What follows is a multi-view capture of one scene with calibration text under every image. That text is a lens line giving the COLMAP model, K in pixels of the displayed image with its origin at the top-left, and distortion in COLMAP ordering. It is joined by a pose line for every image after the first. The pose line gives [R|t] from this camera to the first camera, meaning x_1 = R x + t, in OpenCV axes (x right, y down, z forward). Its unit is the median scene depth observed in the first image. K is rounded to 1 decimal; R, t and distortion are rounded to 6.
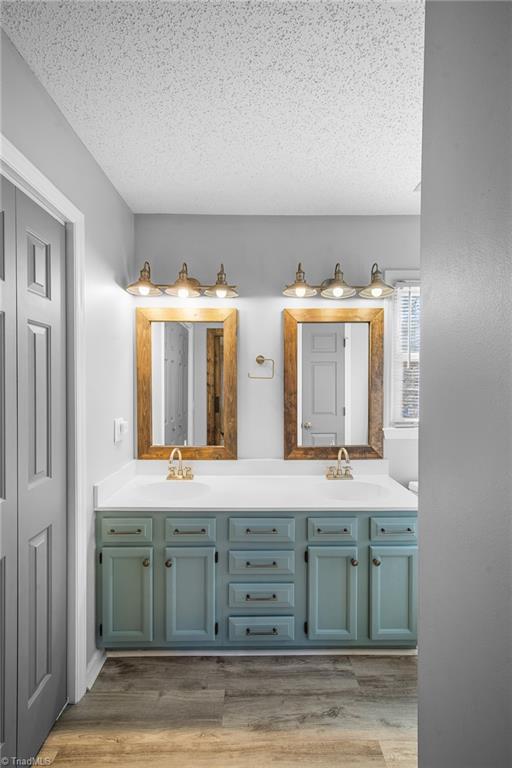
lens RADIAL K [[347.4, 0, 251.7], [0, 347.4, 387.9], [0, 0, 1]] dist [0.006213, 0.000401]
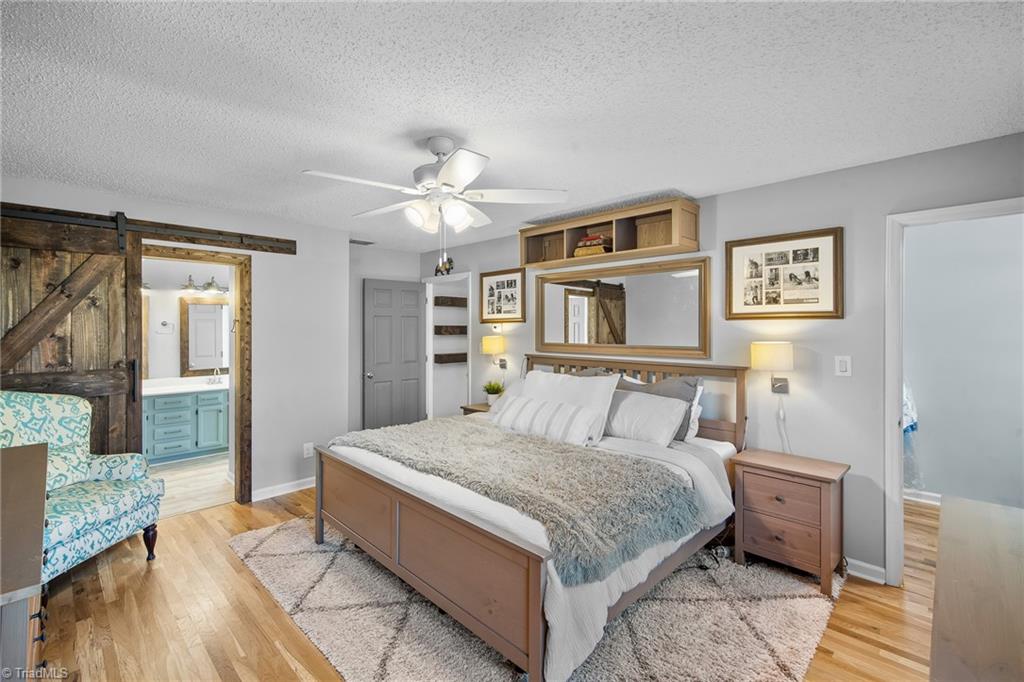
lens RADIAL K [[463.2, 0, 510.7], [0, 463.2, 324.4], [0, 0, 1]] dist [0.006213, 0.000401]
pose [[0.707206, -0.000390, 0.707008, -0.418175], [0.019466, 0.999631, -0.018920, 0.004874], [-0.706740, 0.027143, 0.706953, -2.027918]]
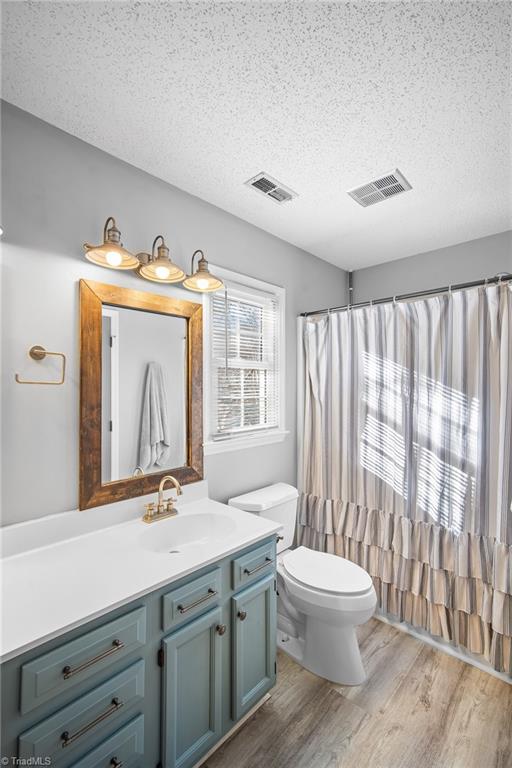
lens RADIAL K [[347.4, 0, 258.4], [0, 347.4, 383.5], [0, 0, 1]] dist [0.006213, 0.000401]
pose [[0.684550, 0.012316, 0.728862, -0.154647], [0.015865, 0.999369, -0.031787, -0.002669], [-0.728793, 0.033323, 0.683923, 0.312152]]
